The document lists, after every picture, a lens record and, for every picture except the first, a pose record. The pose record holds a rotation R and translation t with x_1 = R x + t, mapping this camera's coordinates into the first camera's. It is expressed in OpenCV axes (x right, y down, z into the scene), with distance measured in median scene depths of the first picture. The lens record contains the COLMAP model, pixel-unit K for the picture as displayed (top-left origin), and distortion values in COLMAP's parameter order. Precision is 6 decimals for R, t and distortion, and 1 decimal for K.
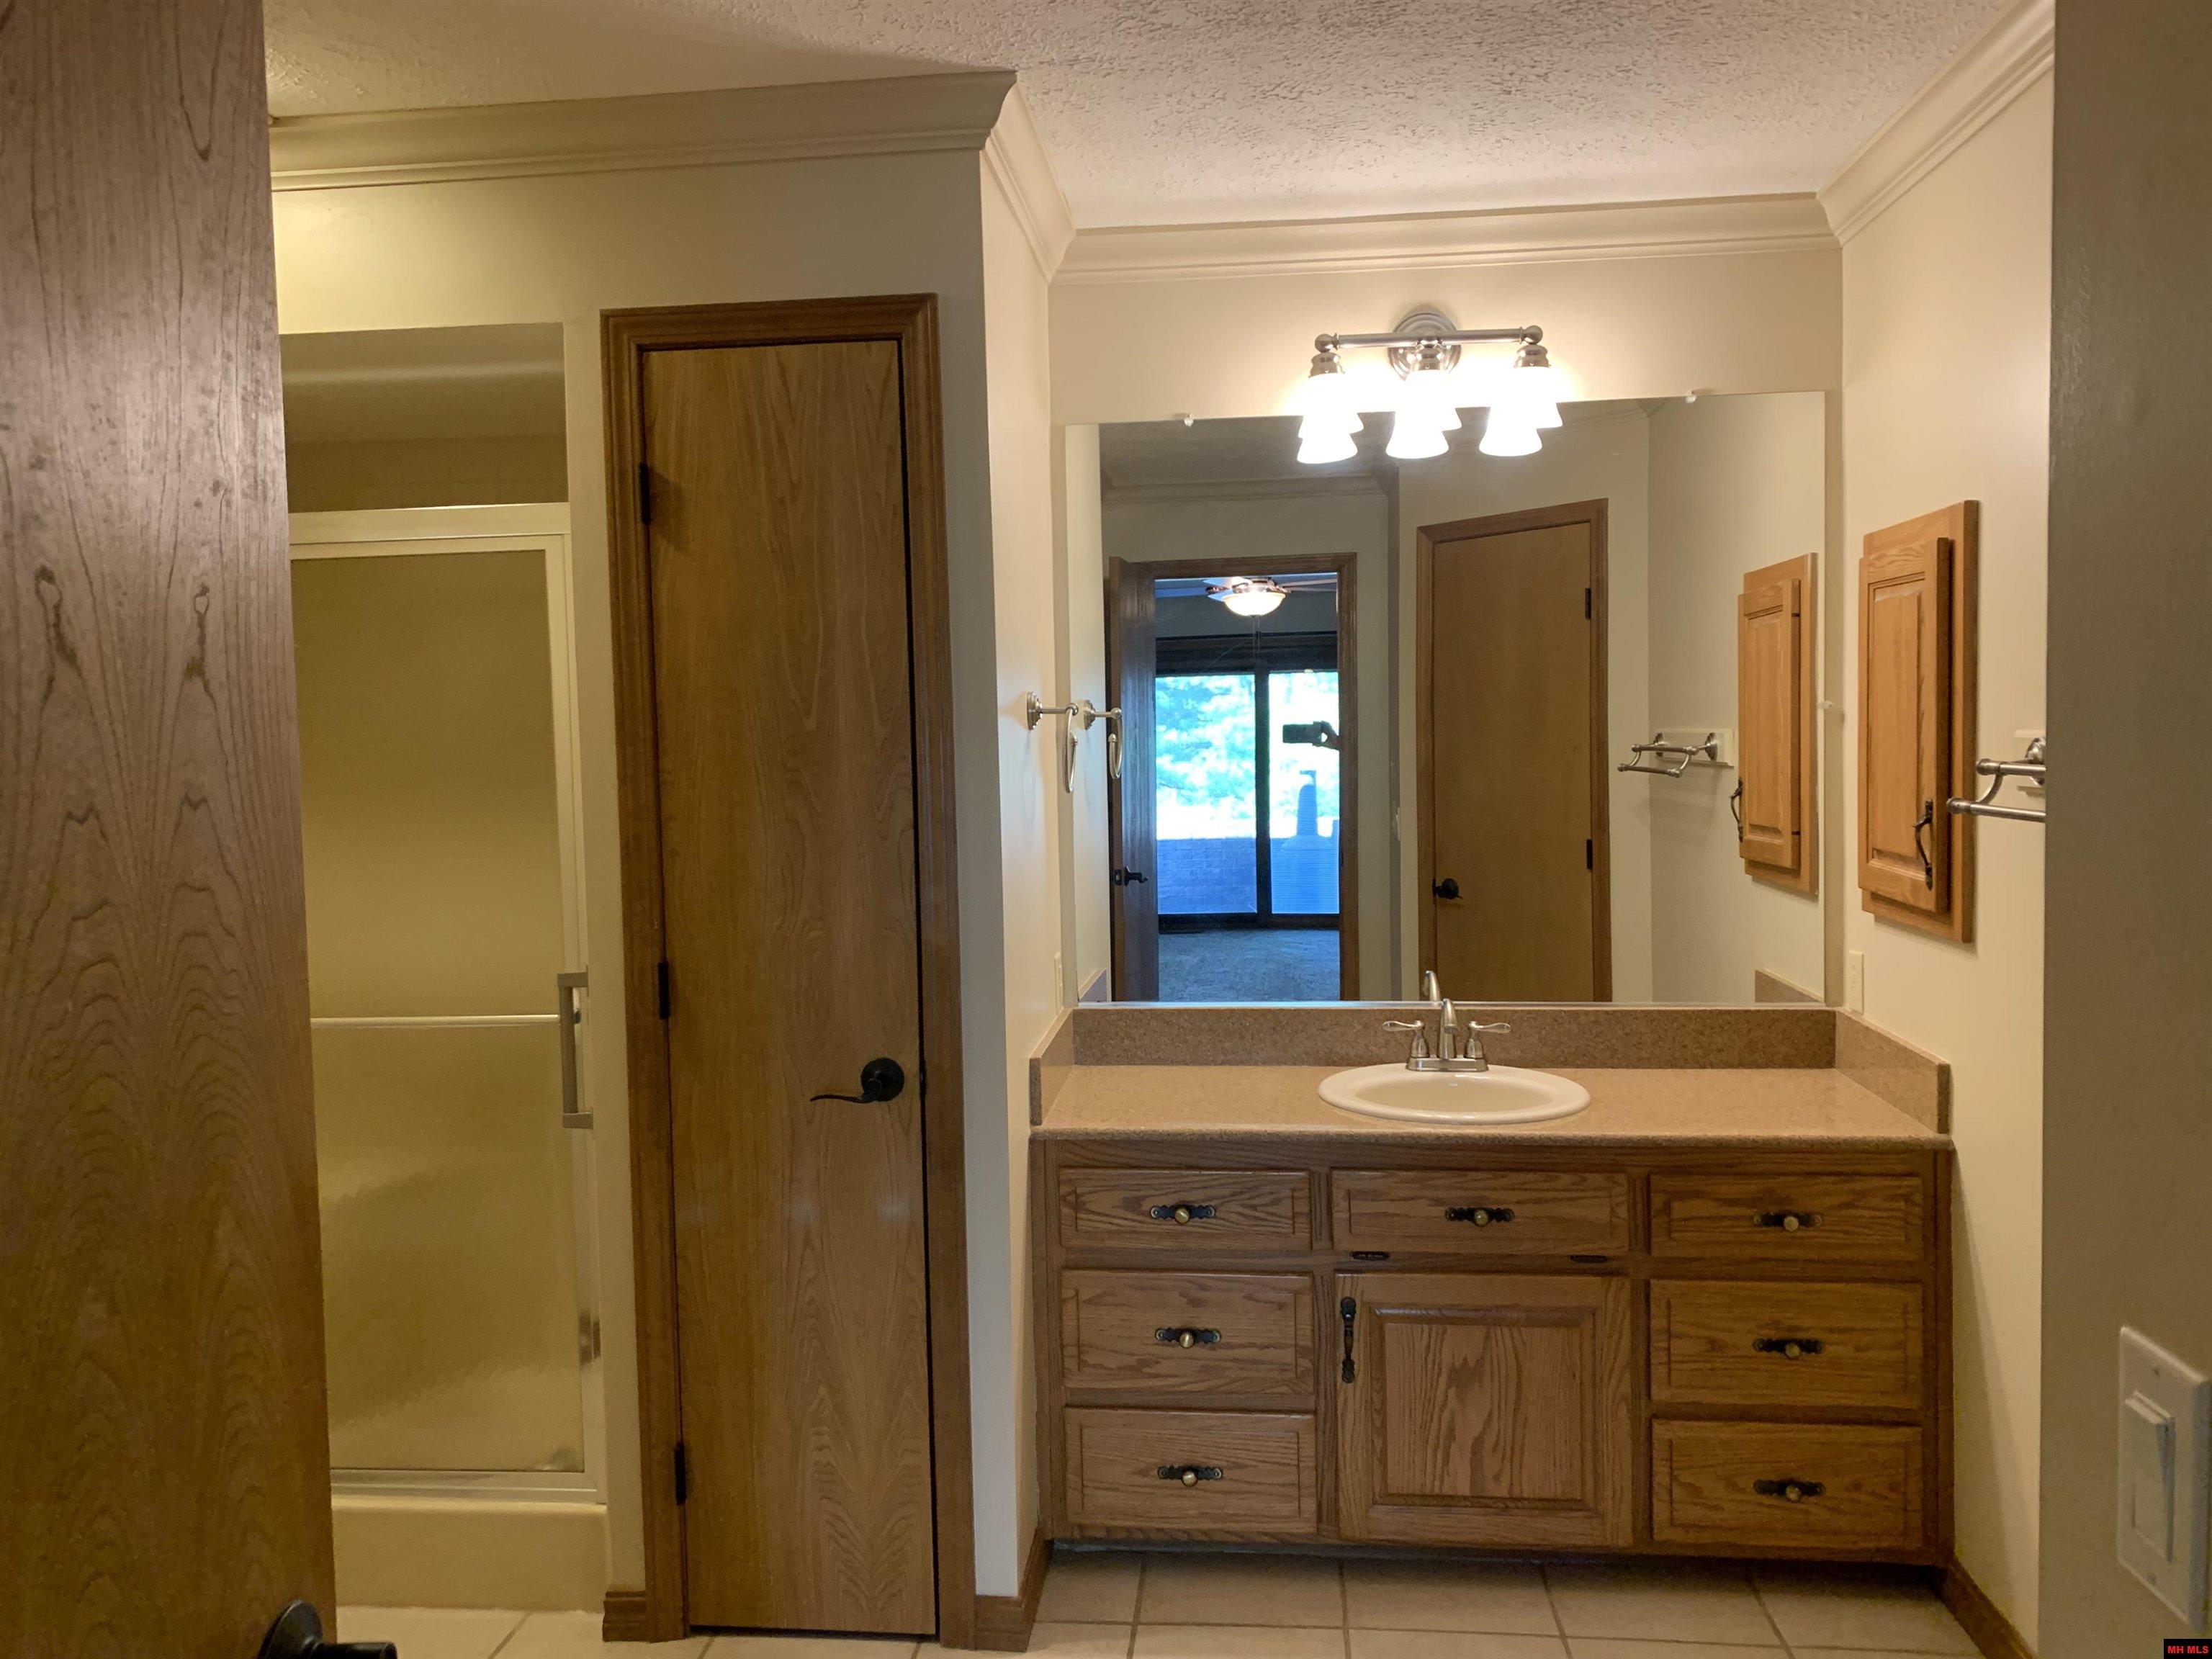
lens RADIAL K [[1678.4, 0, 1115.7], [0, 1678.4, 822.6], [0, 0, 1]] dist [0.034553, -0.030930]
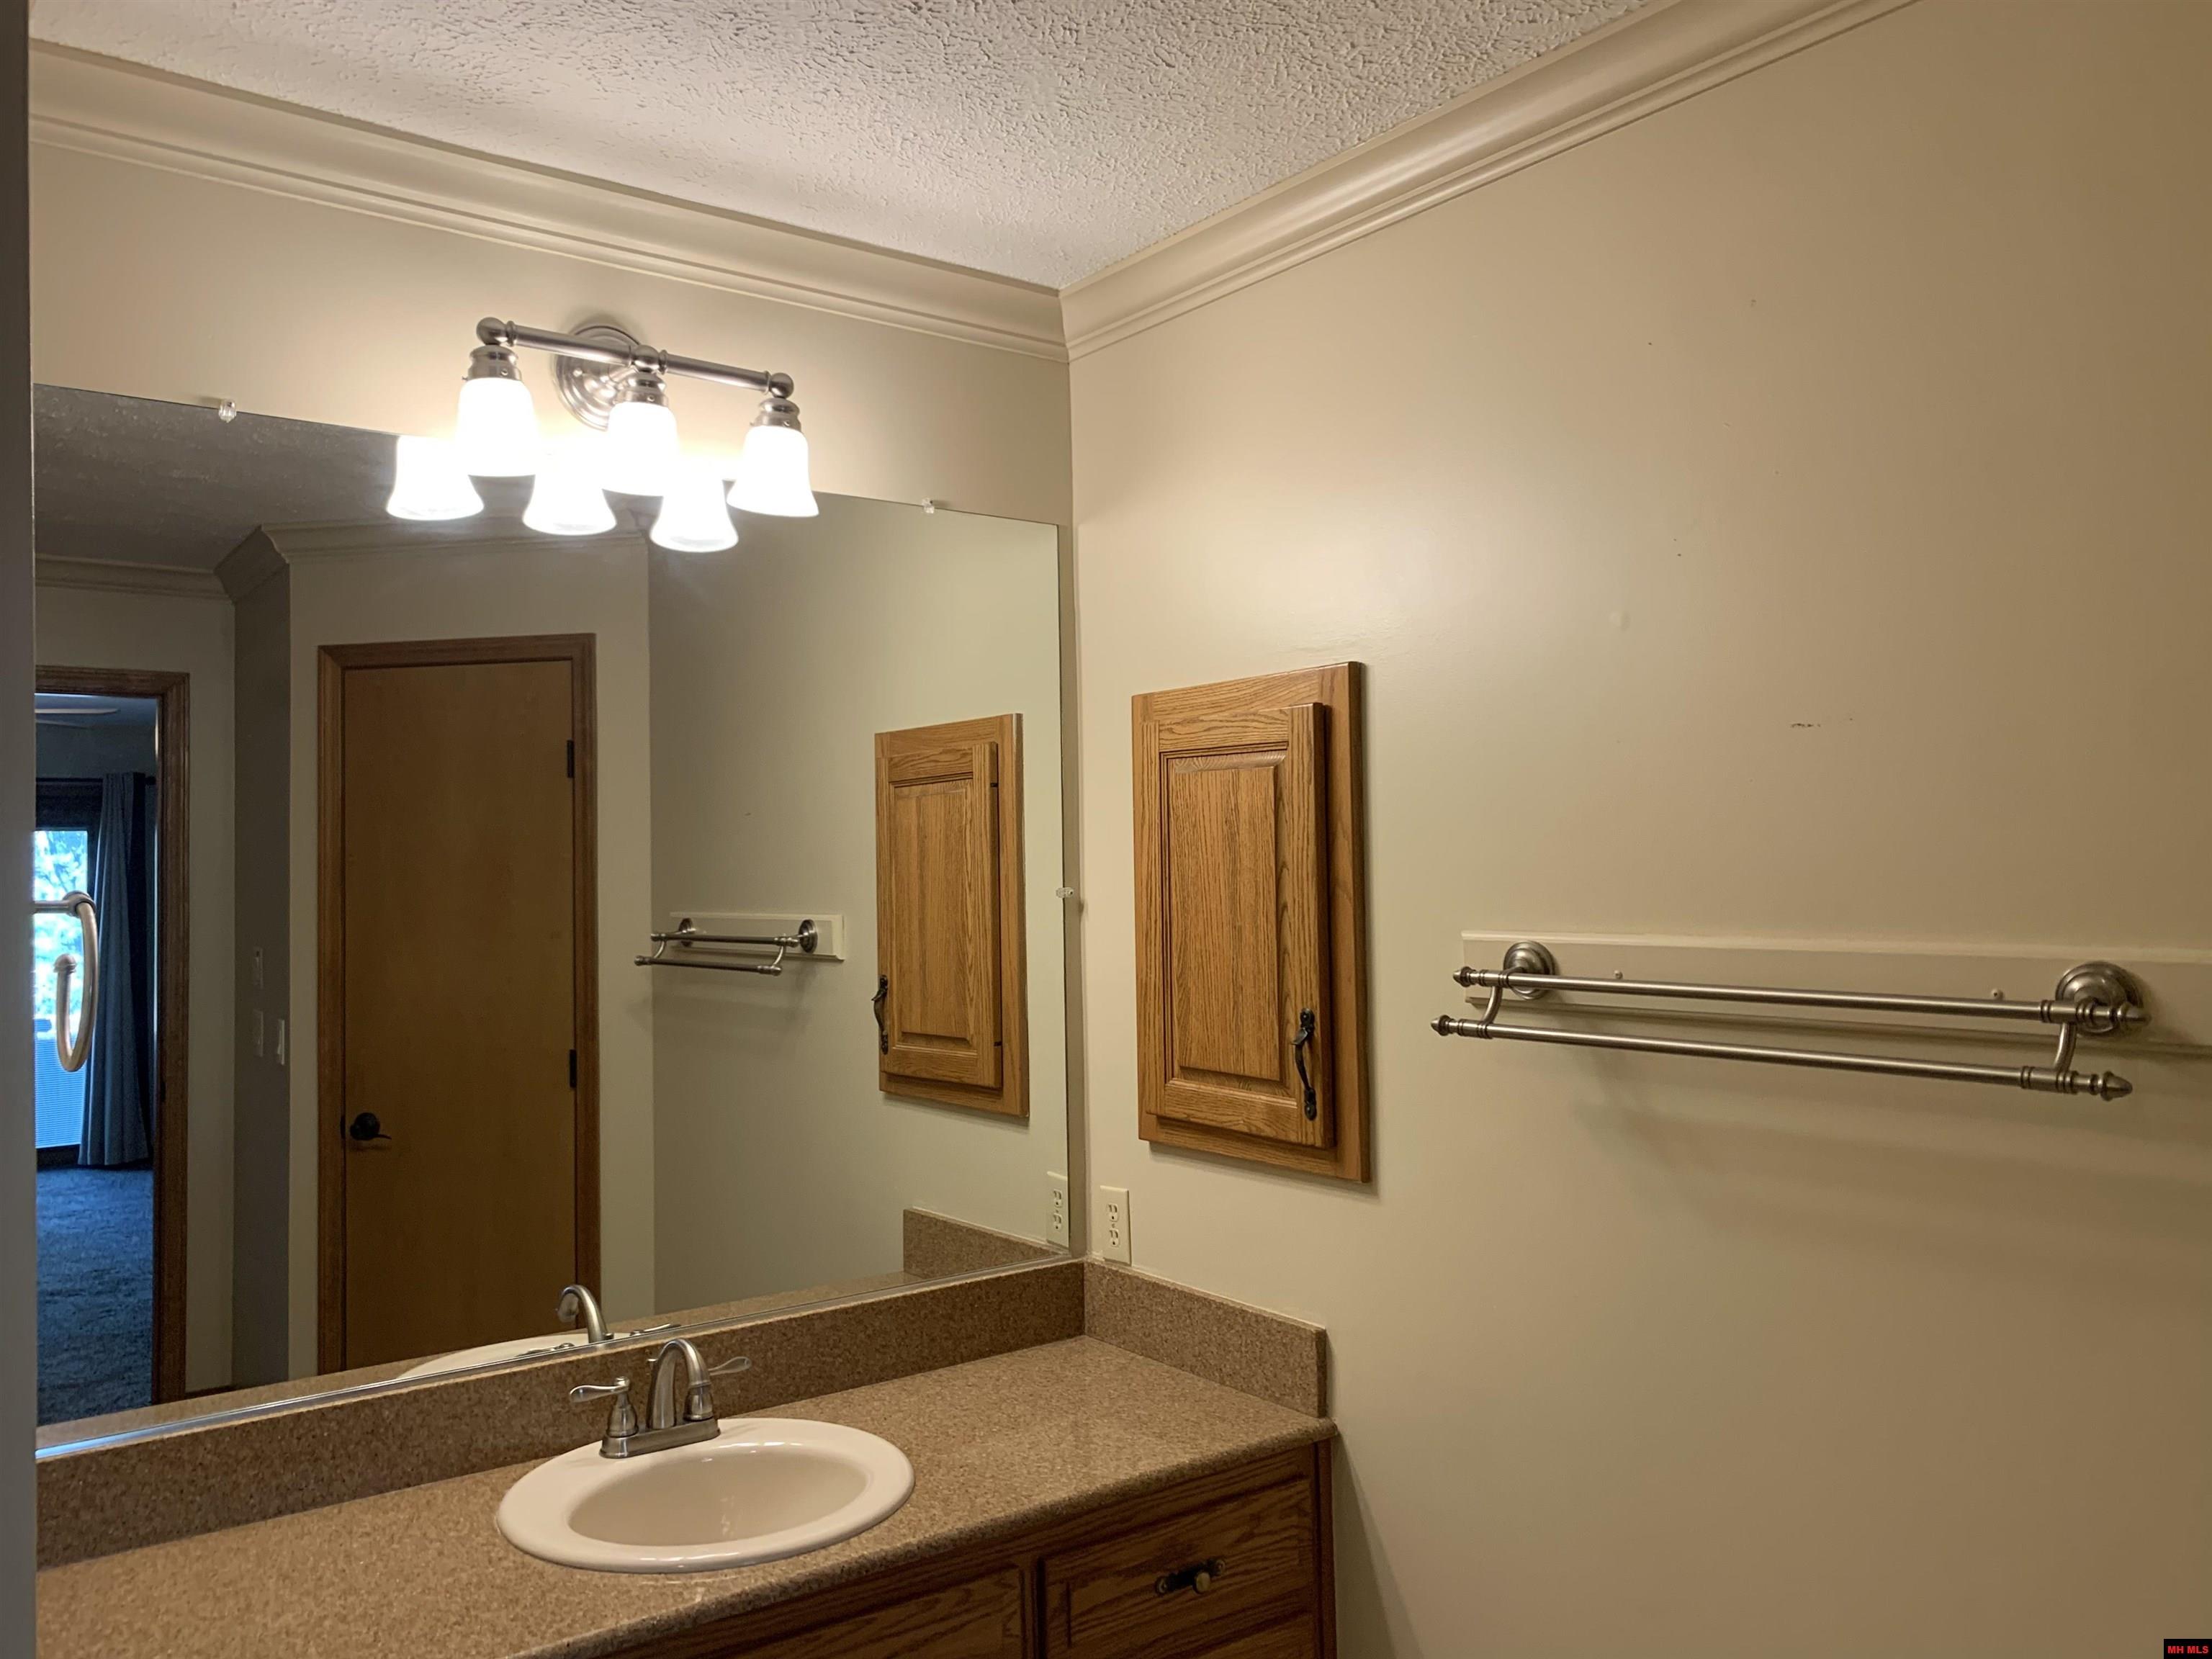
lens RADIAL K [[1678.4, 0, 1086.9], [0, 1678.4, 819.5], [0, 0, 1]] dist [0.034553, -0.030930]
pose [[0.736086, 0.030399, 0.676205, -0.136475], [0.038021, 0.995557, -0.086144, -0.033721], [-0.675819, 0.089119, 0.731660, 0.381202]]
